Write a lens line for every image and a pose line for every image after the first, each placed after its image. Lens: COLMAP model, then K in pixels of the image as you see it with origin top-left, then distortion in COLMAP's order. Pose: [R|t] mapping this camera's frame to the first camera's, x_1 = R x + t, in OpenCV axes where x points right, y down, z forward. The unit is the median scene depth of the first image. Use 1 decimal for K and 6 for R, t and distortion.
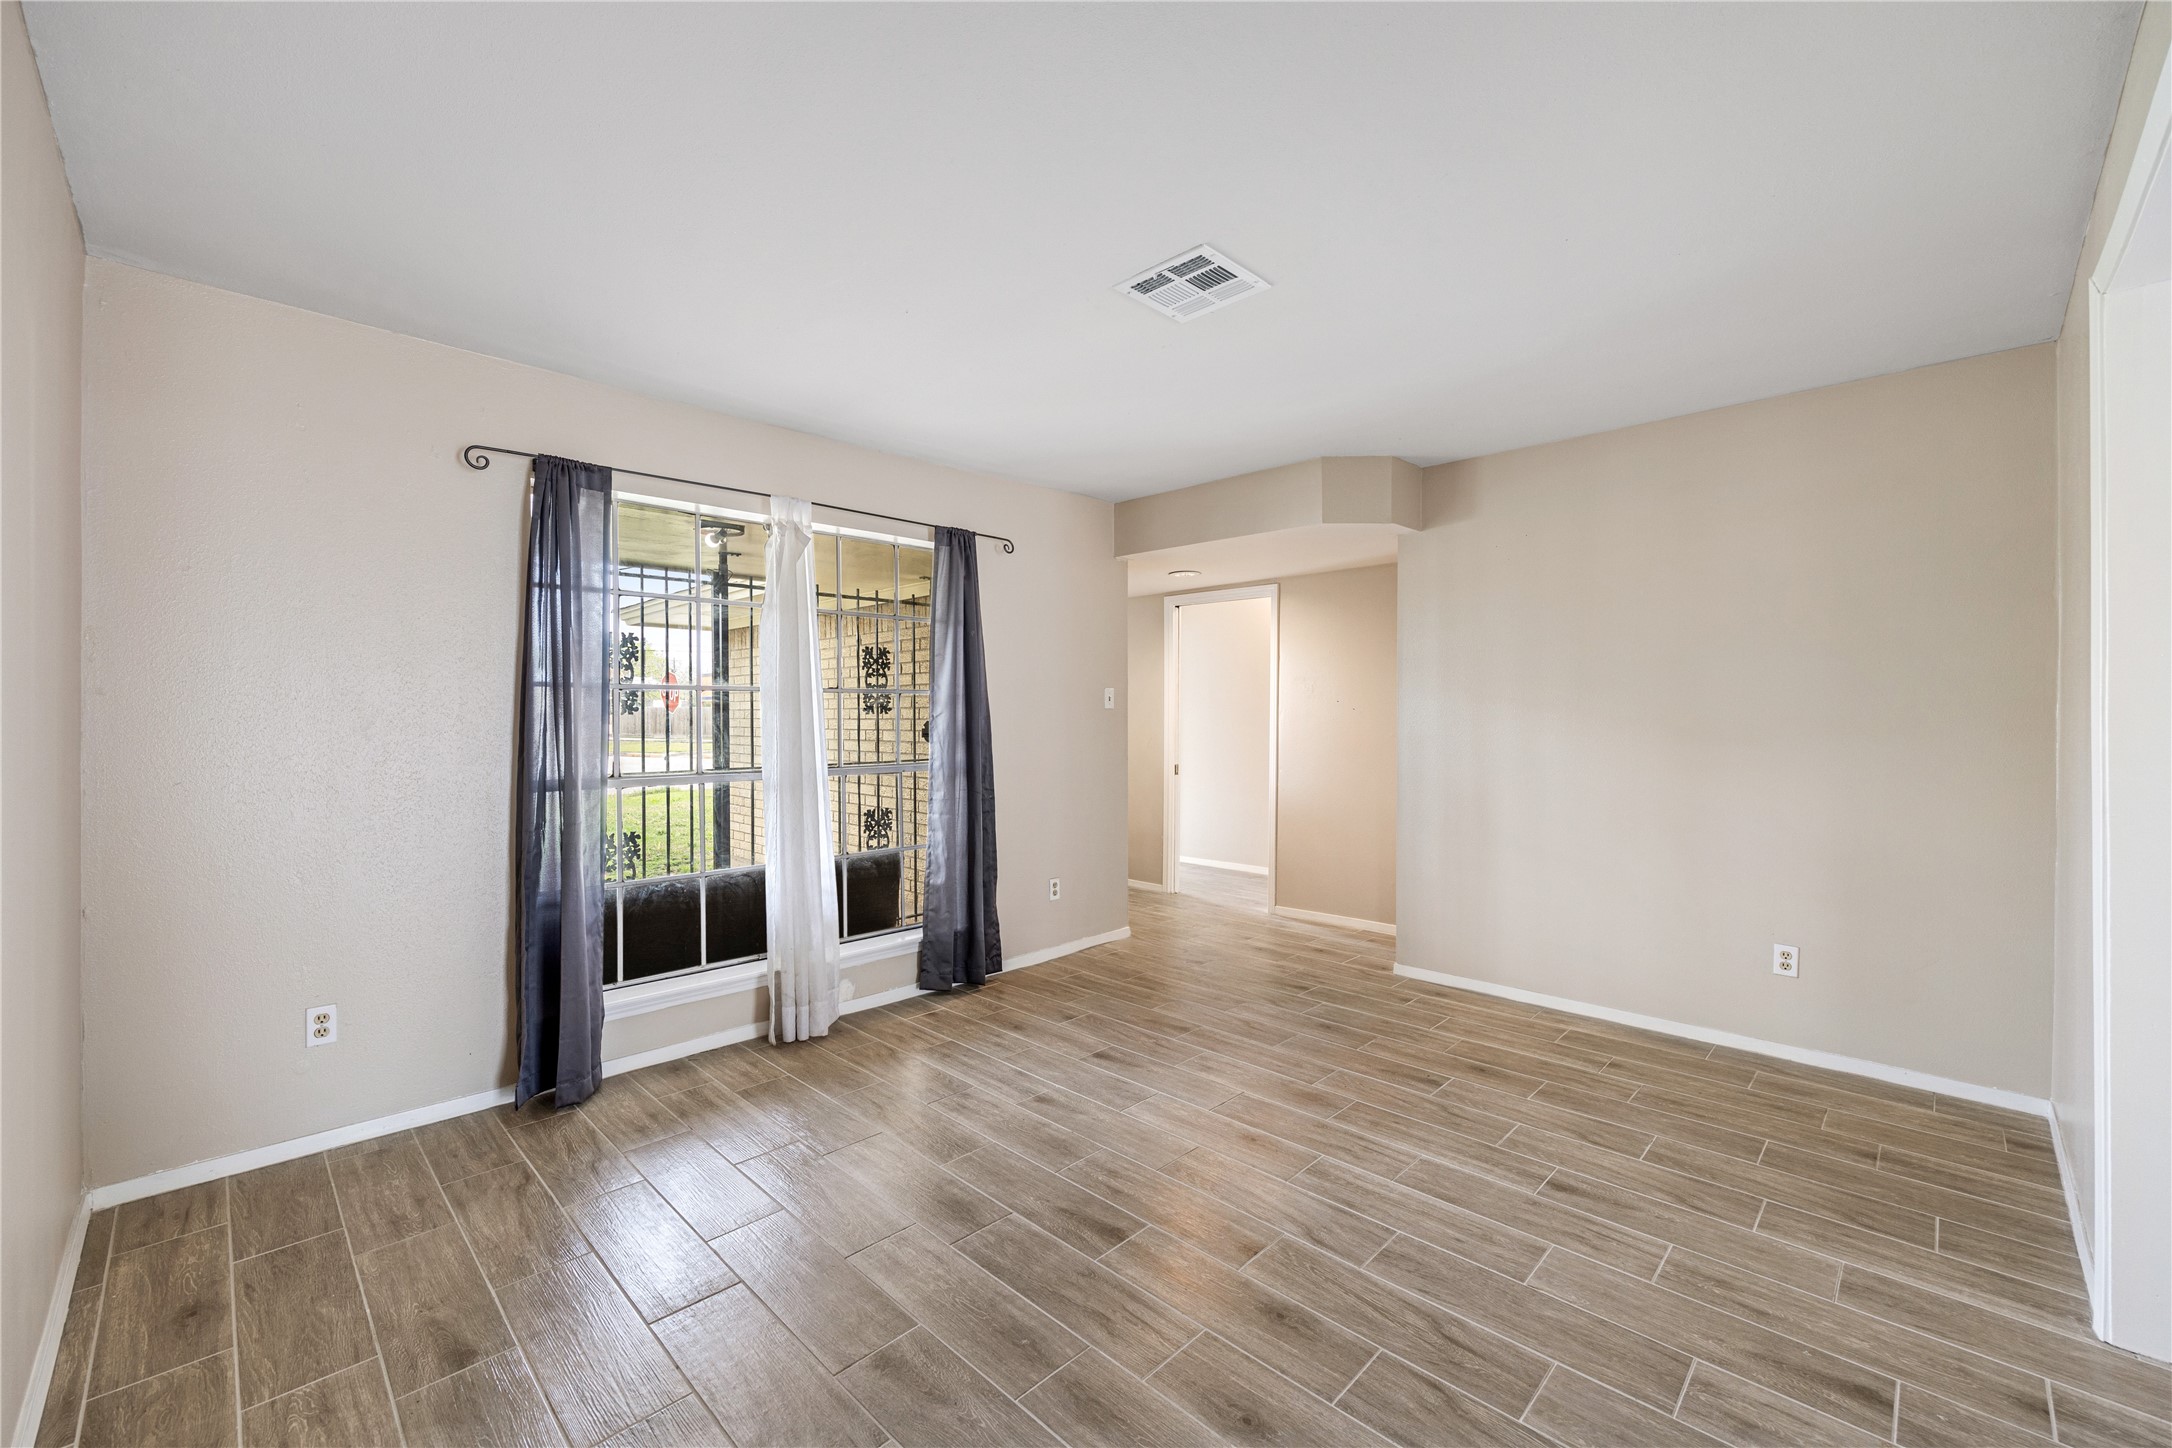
lens RADIAL K [[879.6, 0, 1083.8], [0, 879.6, 723.2], [0, 0, 1]] dist [0.000700, 0.000049]
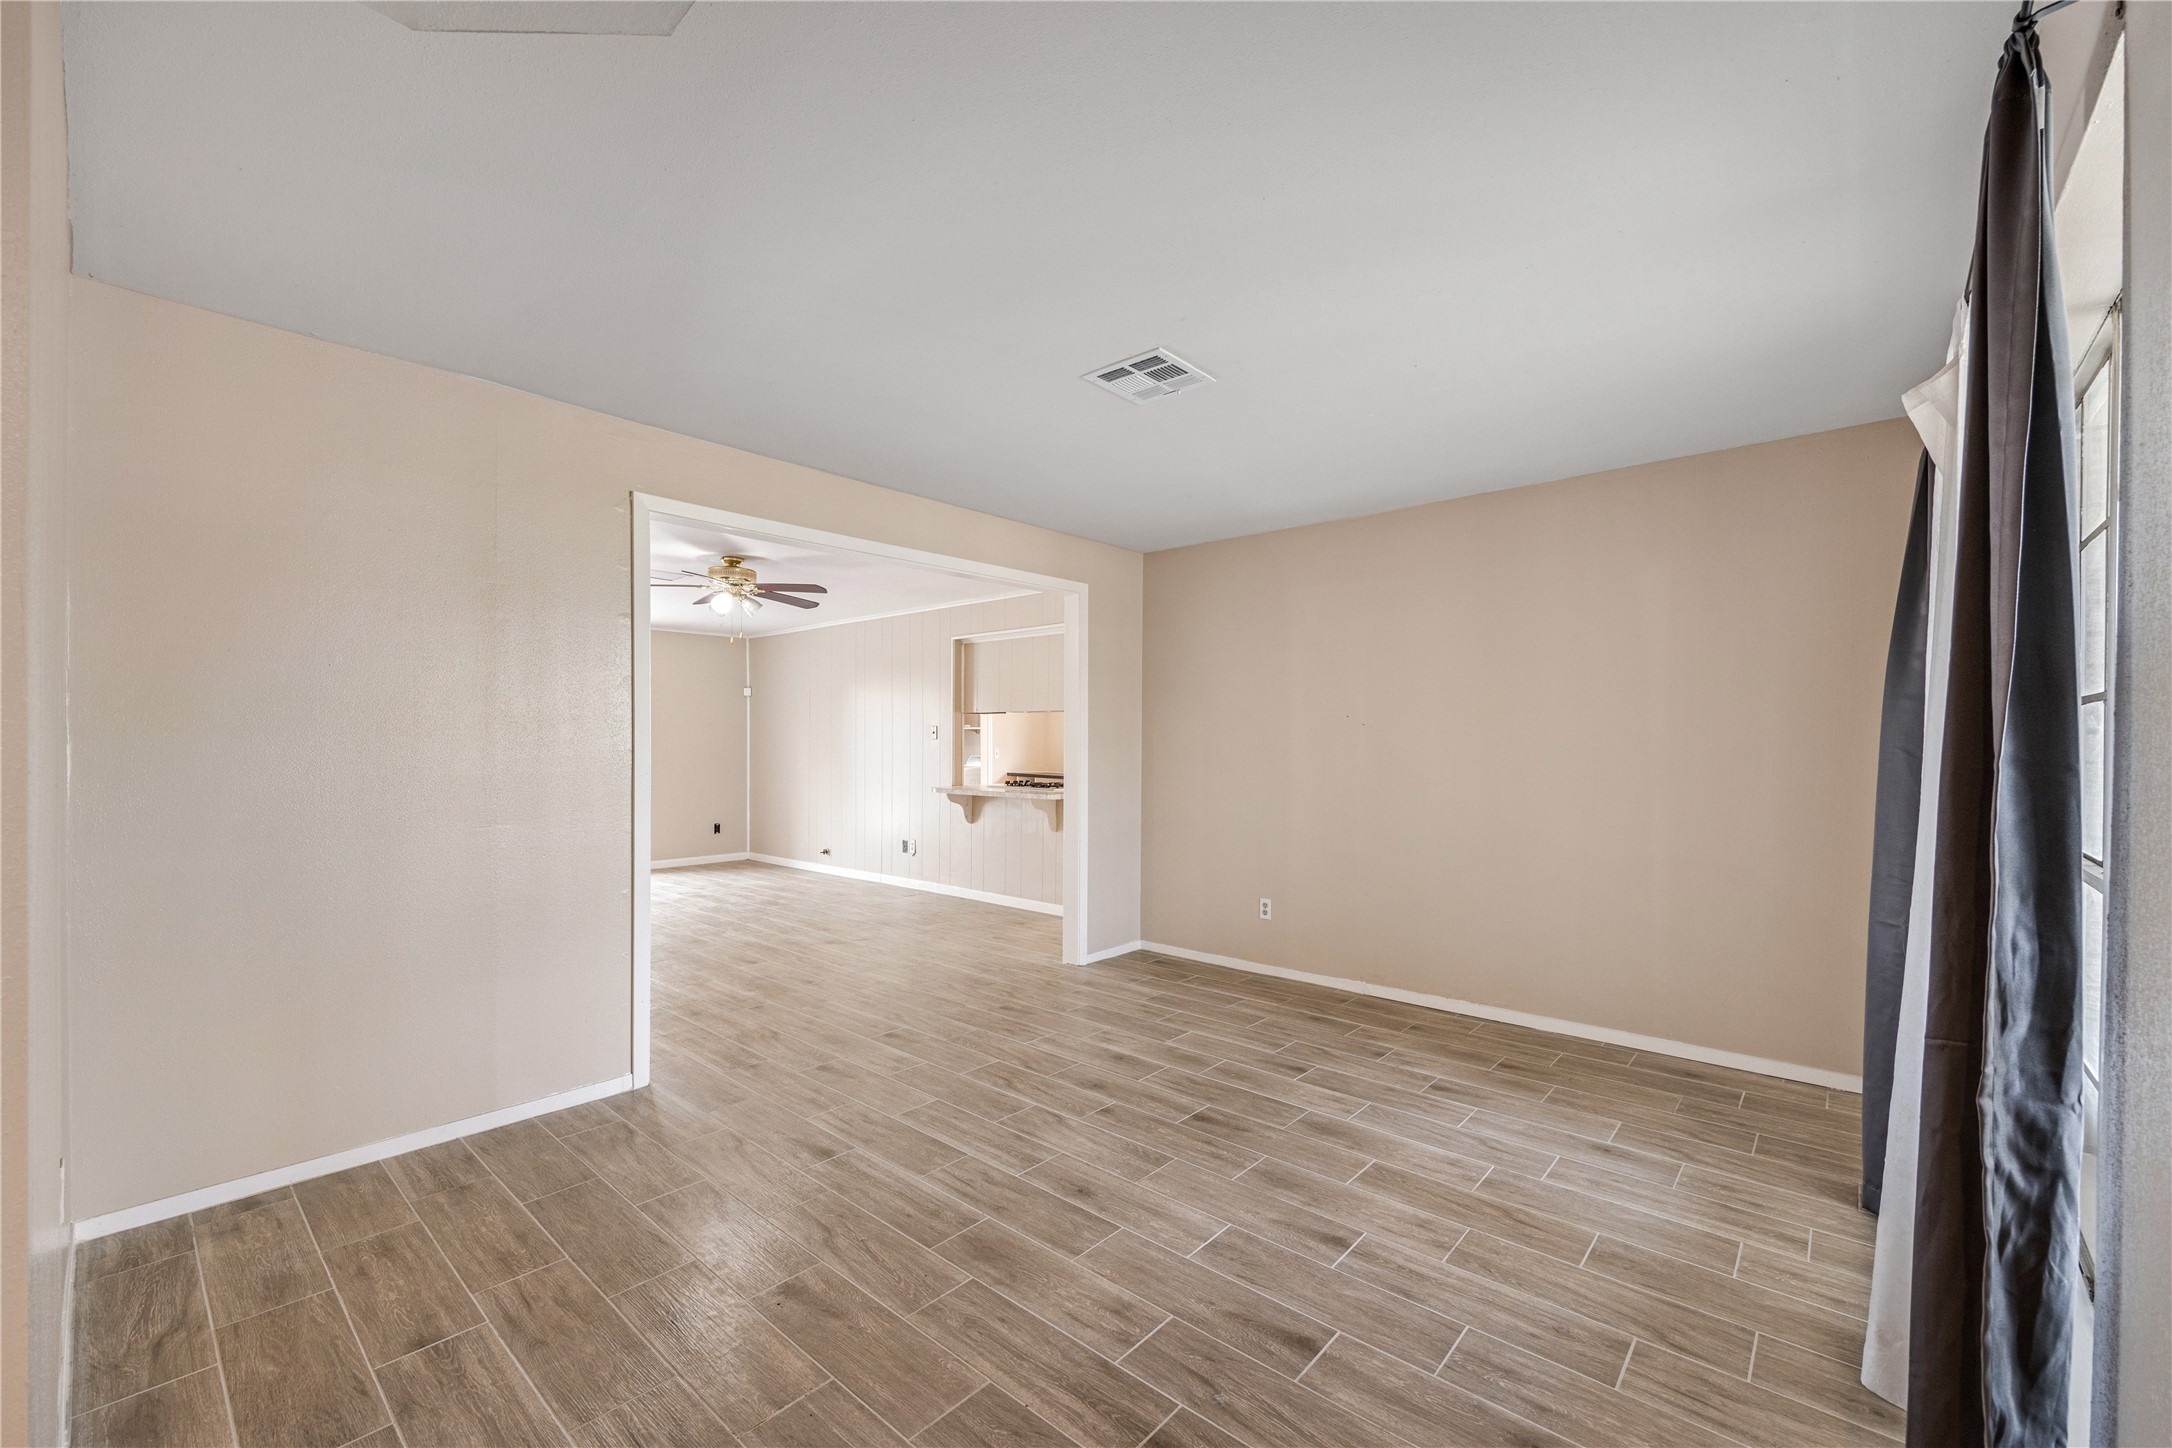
lens RADIAL K [[879.6, 0, 1088.6], [0, 879.6, 740.4], [0, 0, 1]] dist [0.000700, 0.000049]
pose [[-0.998450, -0.005764, -0.055355, 0.249474], [-0.006038, 0.999970, 0.004777, -0.018893], [0.055325, 0.005104, -0.998455, 2.027101]]
